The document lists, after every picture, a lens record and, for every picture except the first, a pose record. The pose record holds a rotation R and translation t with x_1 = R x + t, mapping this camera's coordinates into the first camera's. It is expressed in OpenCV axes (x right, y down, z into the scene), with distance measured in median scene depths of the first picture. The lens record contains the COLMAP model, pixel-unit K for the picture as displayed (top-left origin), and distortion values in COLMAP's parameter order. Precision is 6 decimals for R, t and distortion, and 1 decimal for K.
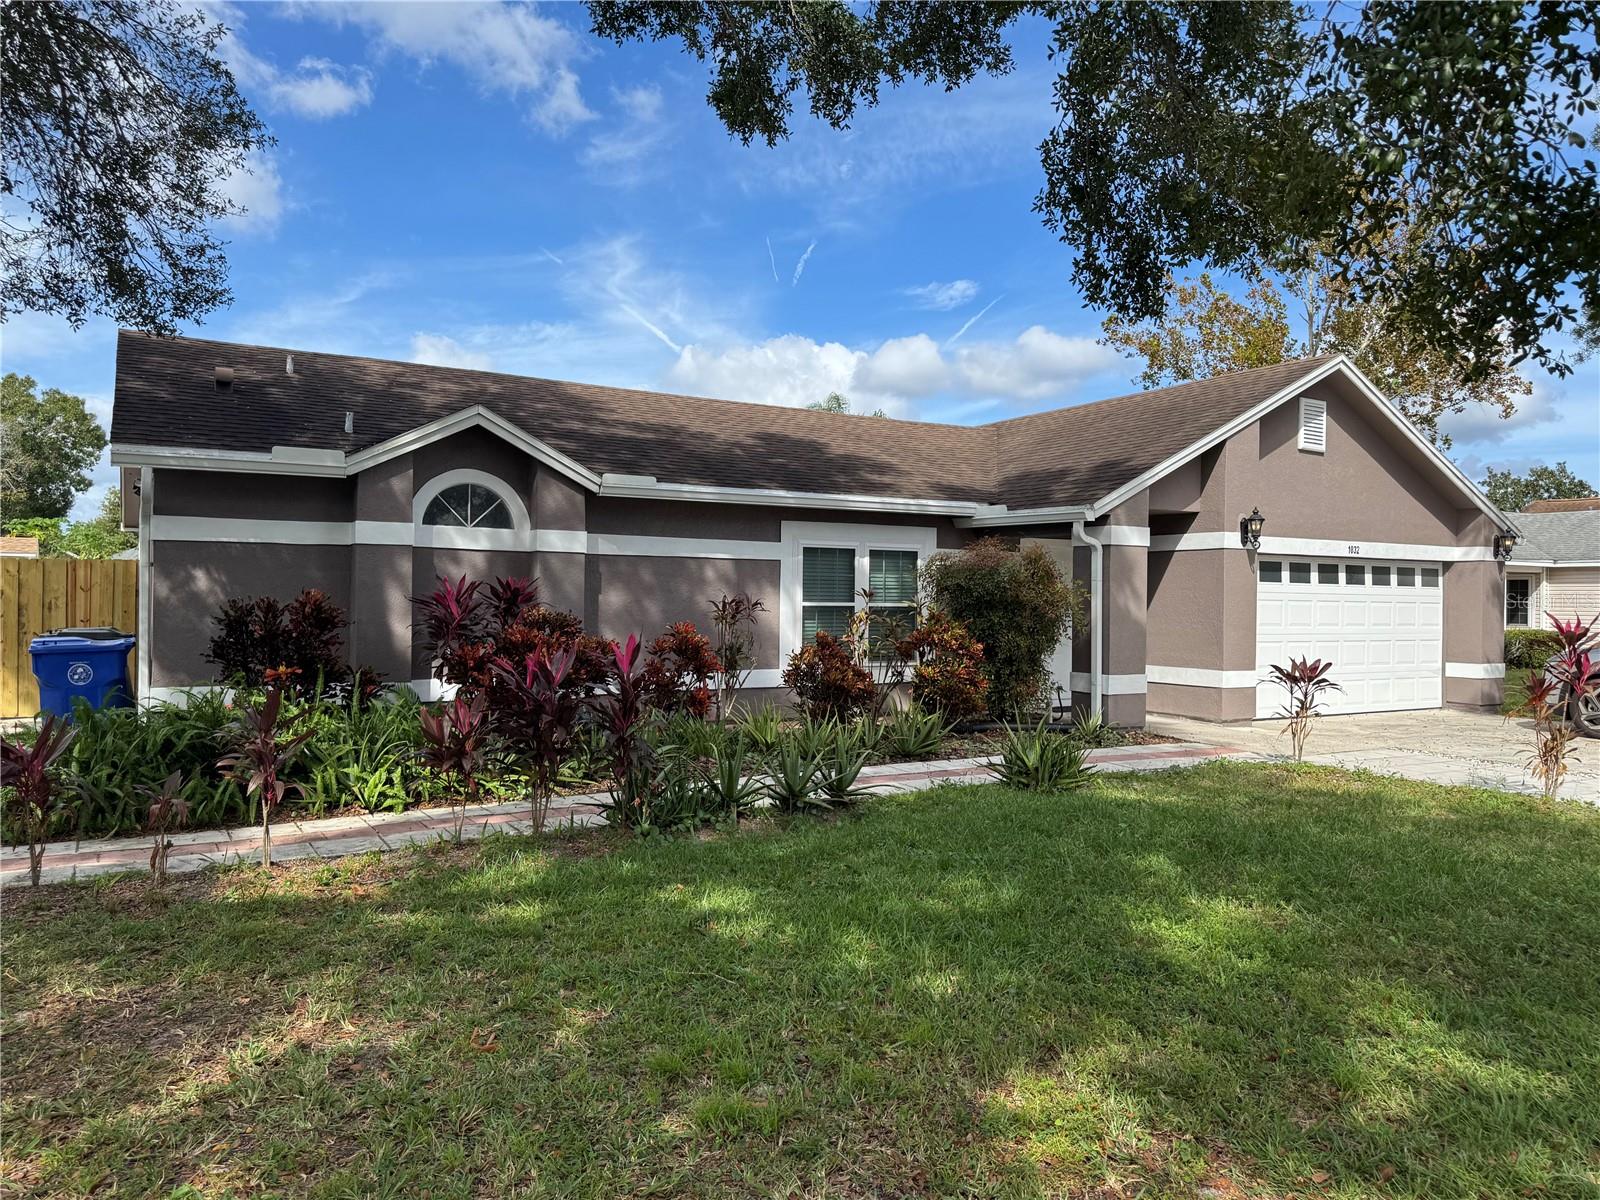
lens RADIAL K [[1134.0, 0, 800.0], [0, 1134.0, 600.0], [0, 0, 1]] dist [0.129974, -0.191293]
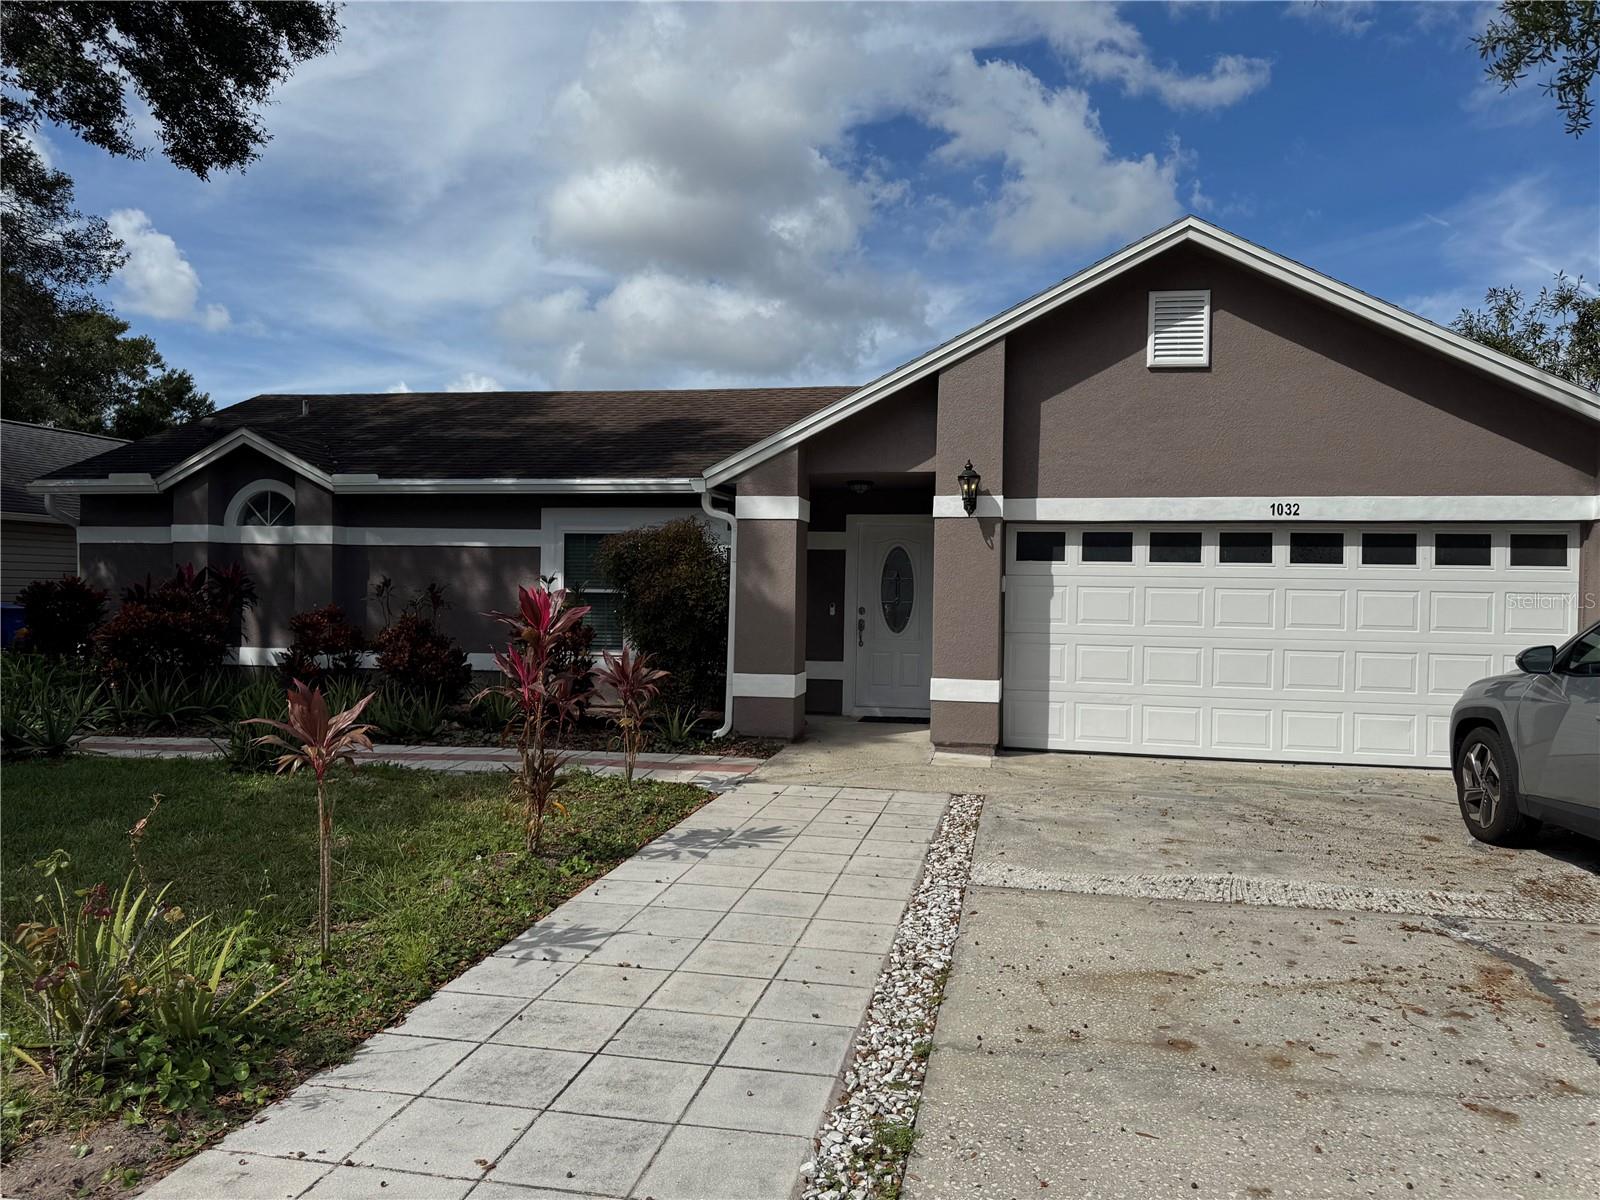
lens RADIAL K [[1134.0, 0, 800.0], [0, 1134.0, 600.0], [0, 0, 1]] dist [0.129974, -0.191293]
pose [[0.734549, 0.003828, -0.678545, 0.850859], [-0.007870, 0.999965, -0.002879, 0.013311], [0.678510, 0.007455, 0.734554, 0.407788]]
